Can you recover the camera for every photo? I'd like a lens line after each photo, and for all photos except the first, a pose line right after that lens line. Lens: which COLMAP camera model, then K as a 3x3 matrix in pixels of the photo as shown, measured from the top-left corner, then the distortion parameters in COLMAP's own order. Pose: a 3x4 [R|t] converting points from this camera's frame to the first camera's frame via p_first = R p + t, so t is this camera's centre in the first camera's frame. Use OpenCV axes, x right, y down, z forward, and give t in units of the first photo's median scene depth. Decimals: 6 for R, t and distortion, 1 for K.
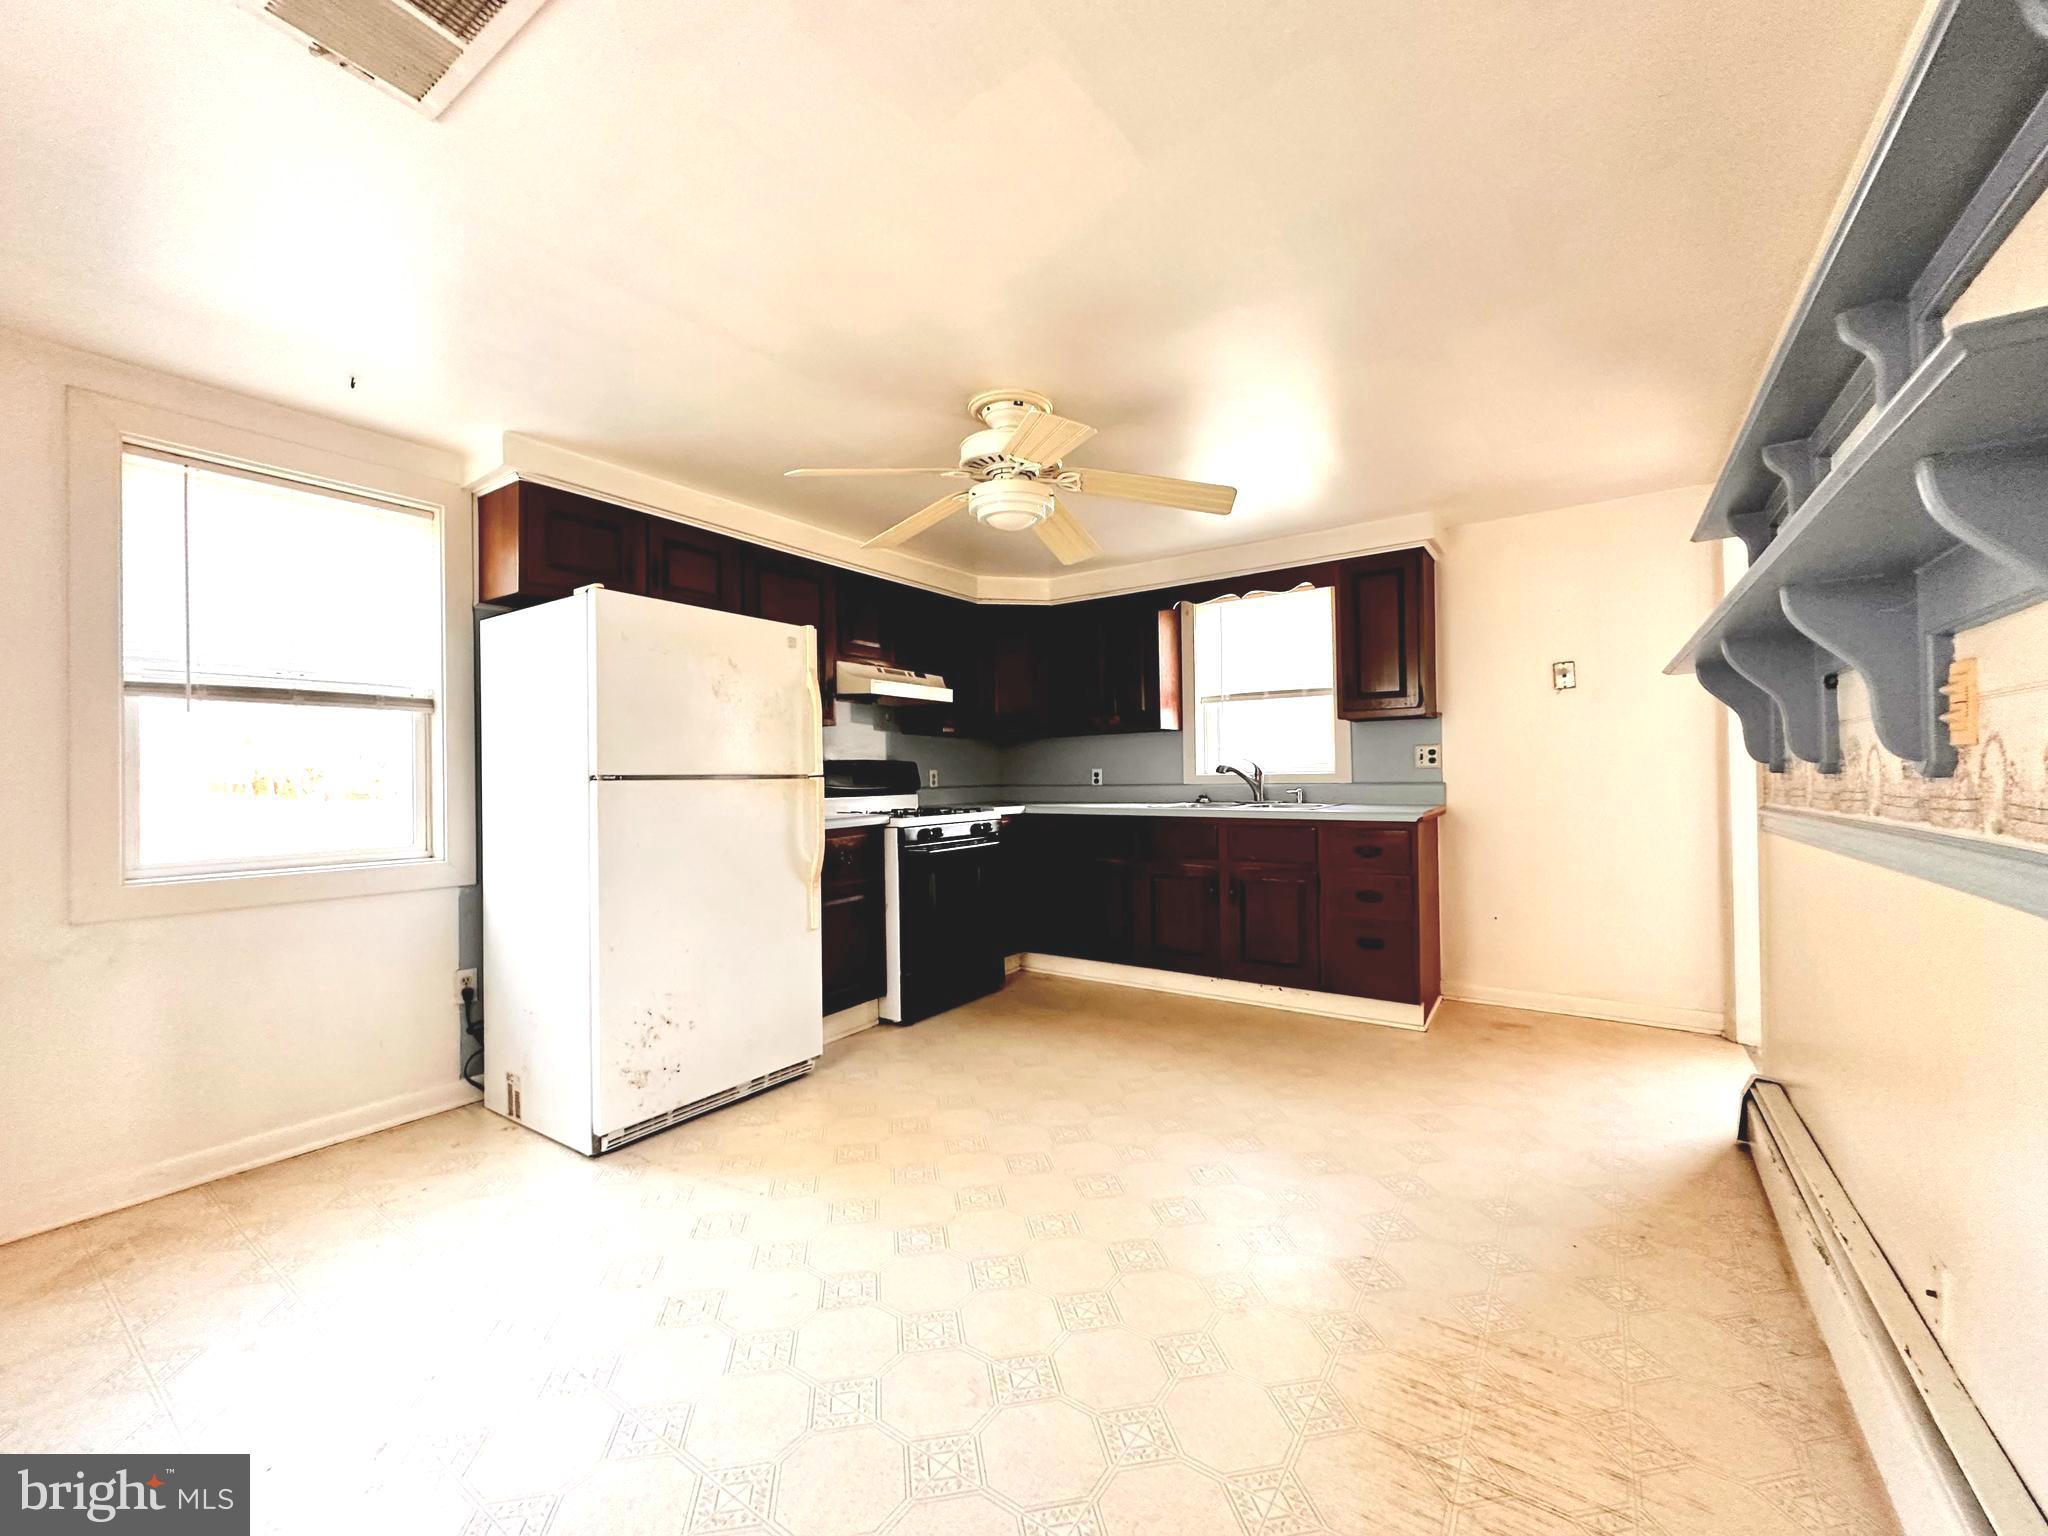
lens RADIAL K [[822.1, 0, 1029.8], [0, 822.1, 771.1], [0, 0, 1]] dist [-0.000381, 0.000079]
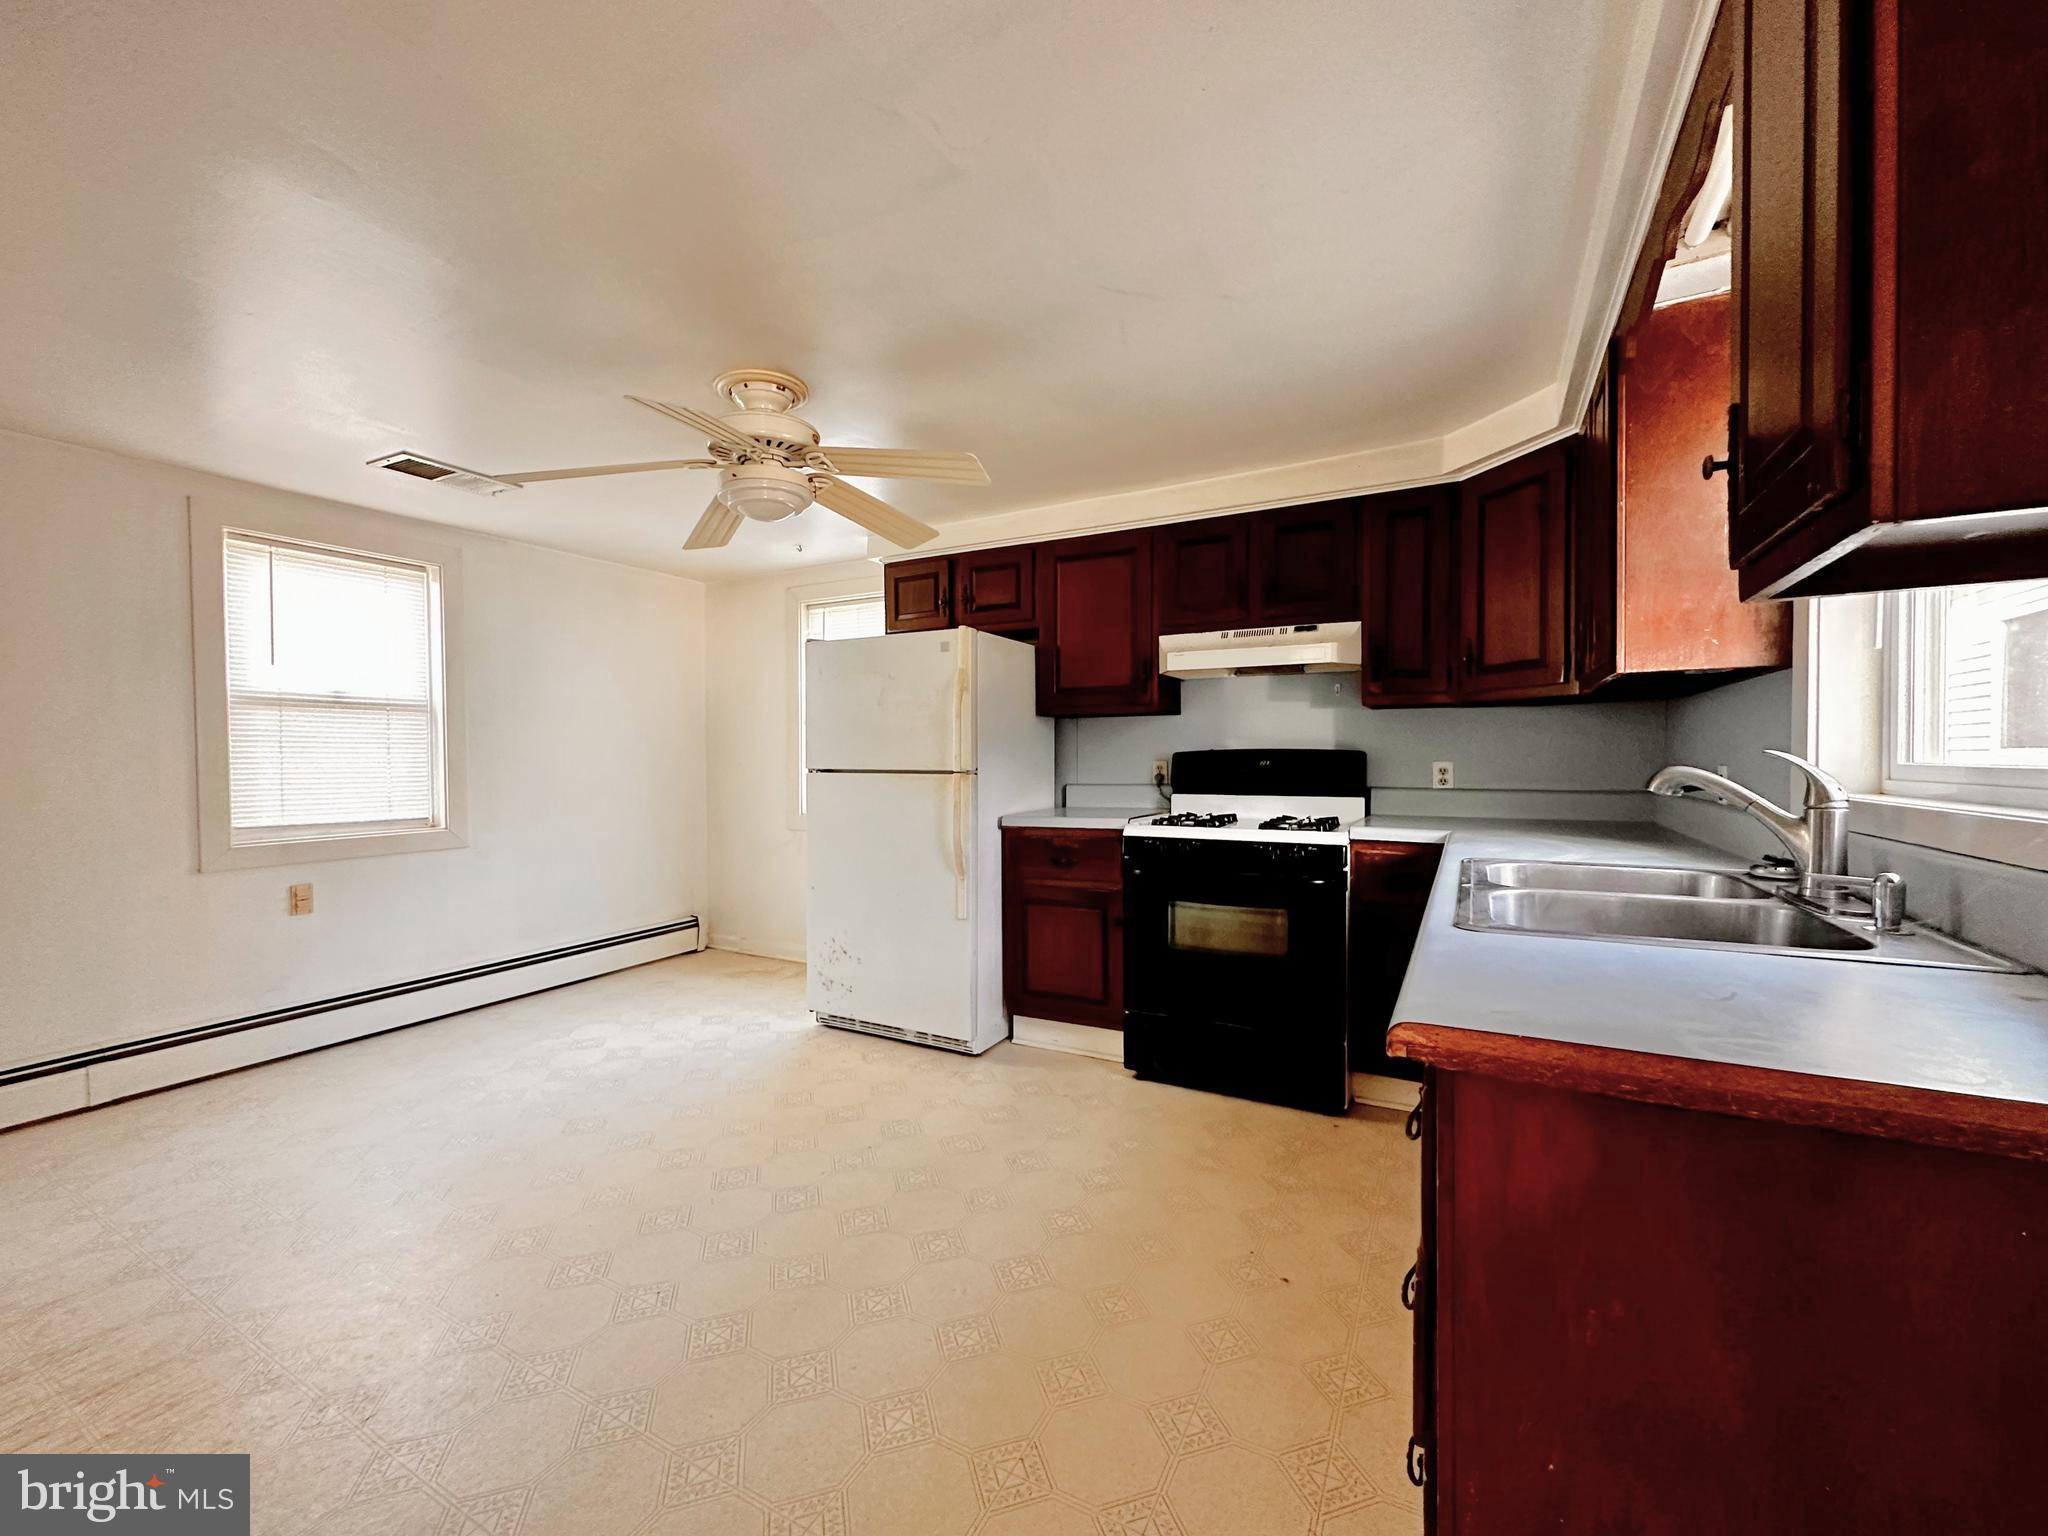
lens RADIAL K [[822.1, 0, 1030.1], [0, 822.1, 765.3], [0, 0, 1]] dist [-0.000381, 0.000079]
pose [[0.096521, 0.021775, -0.995093, 0.804152], [0.008693, 0.999704, 0.022719, -0.025205], [0.995293, -0.010843, 0.096303, 1.019735]]
